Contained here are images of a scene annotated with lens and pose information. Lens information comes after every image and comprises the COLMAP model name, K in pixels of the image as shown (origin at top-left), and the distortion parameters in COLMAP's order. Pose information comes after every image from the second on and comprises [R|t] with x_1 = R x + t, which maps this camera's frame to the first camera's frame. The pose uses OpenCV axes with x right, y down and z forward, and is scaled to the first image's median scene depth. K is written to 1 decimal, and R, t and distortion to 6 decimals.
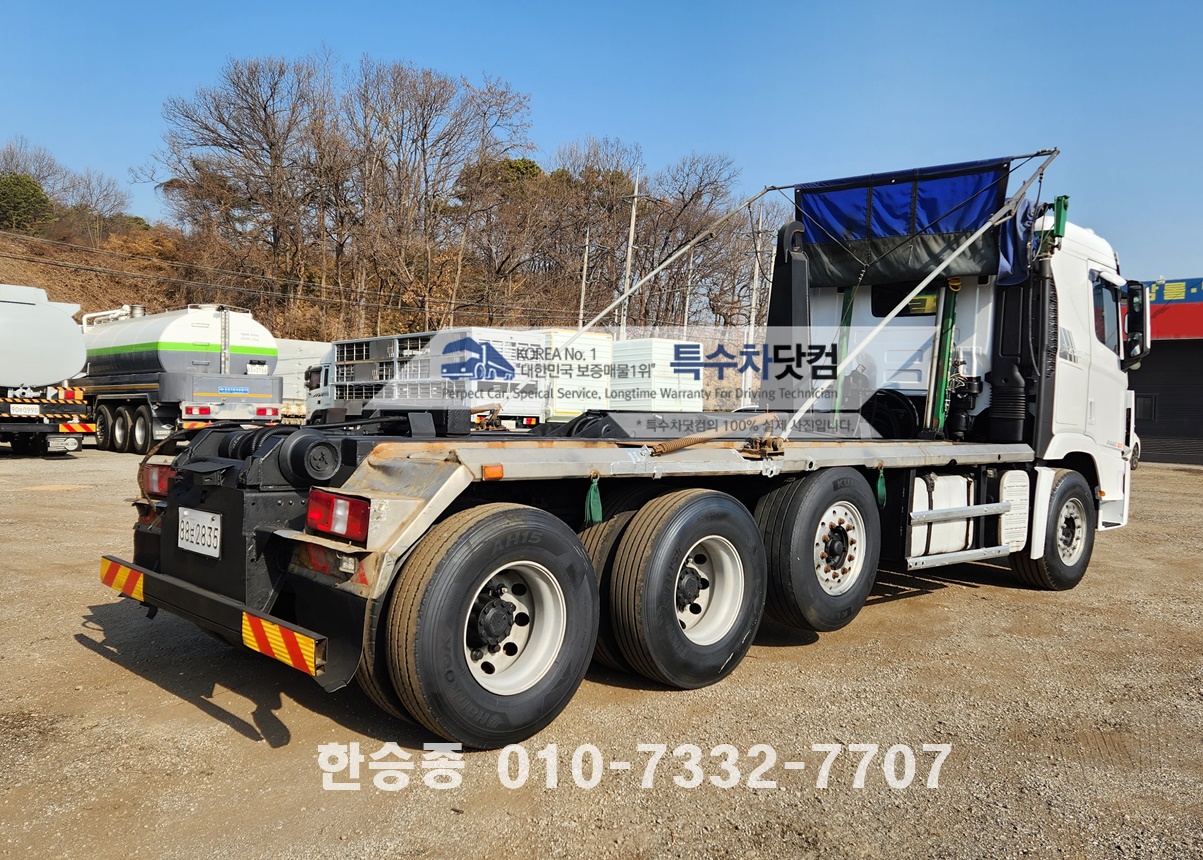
lens RADIAL K [[912.8, 0, 601.5], [0, 912.8, 430.0], [0, 0, 1]] dist [0.003656, 0.000082]
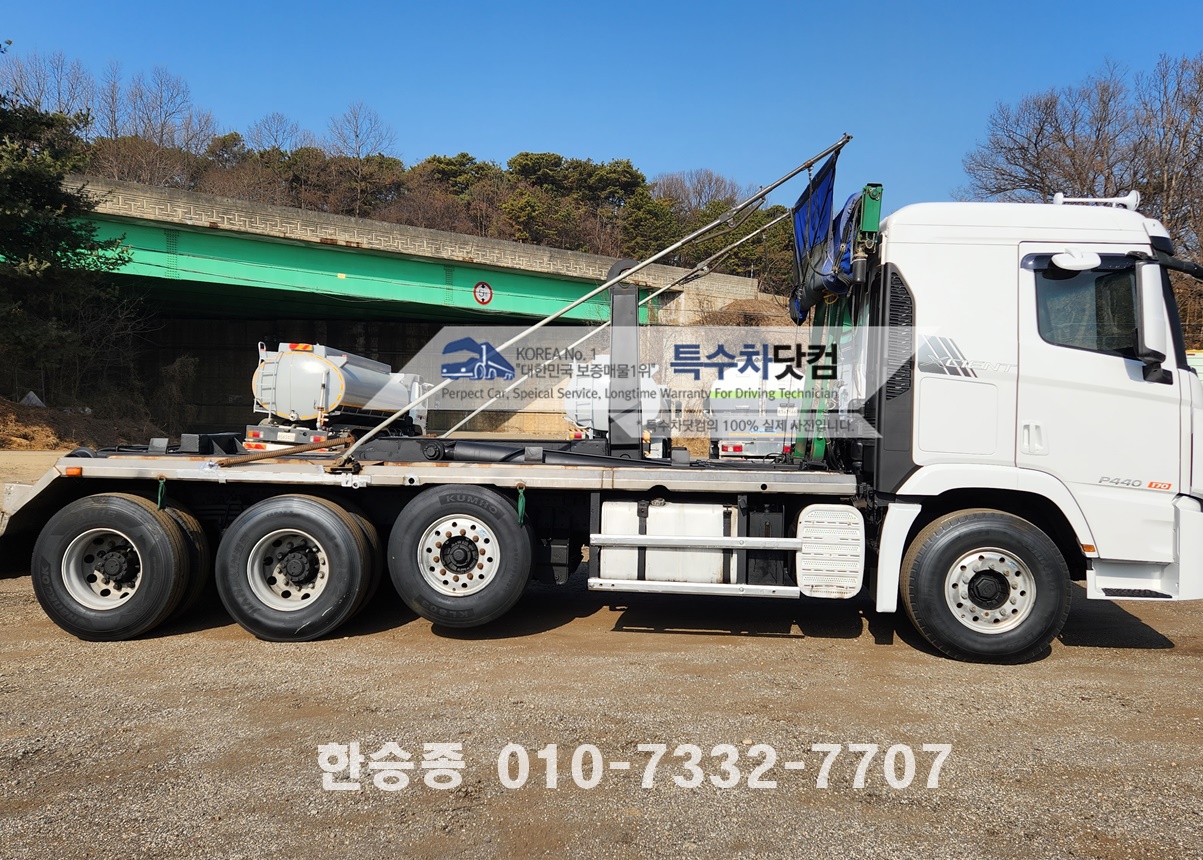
lens RADIAL K [[912.8, 0, 601.5], [0, 912.8, 430.0], [0, 0, 1]] dist [0.003656, 0.000082]
pose [[0.744713, -0.015478, -0.667206, 0.988956], [-0.013994, 0.999149, -0.038798, 0.011865], [0.667239, 0.038230, 0.743862, 0.220285]]
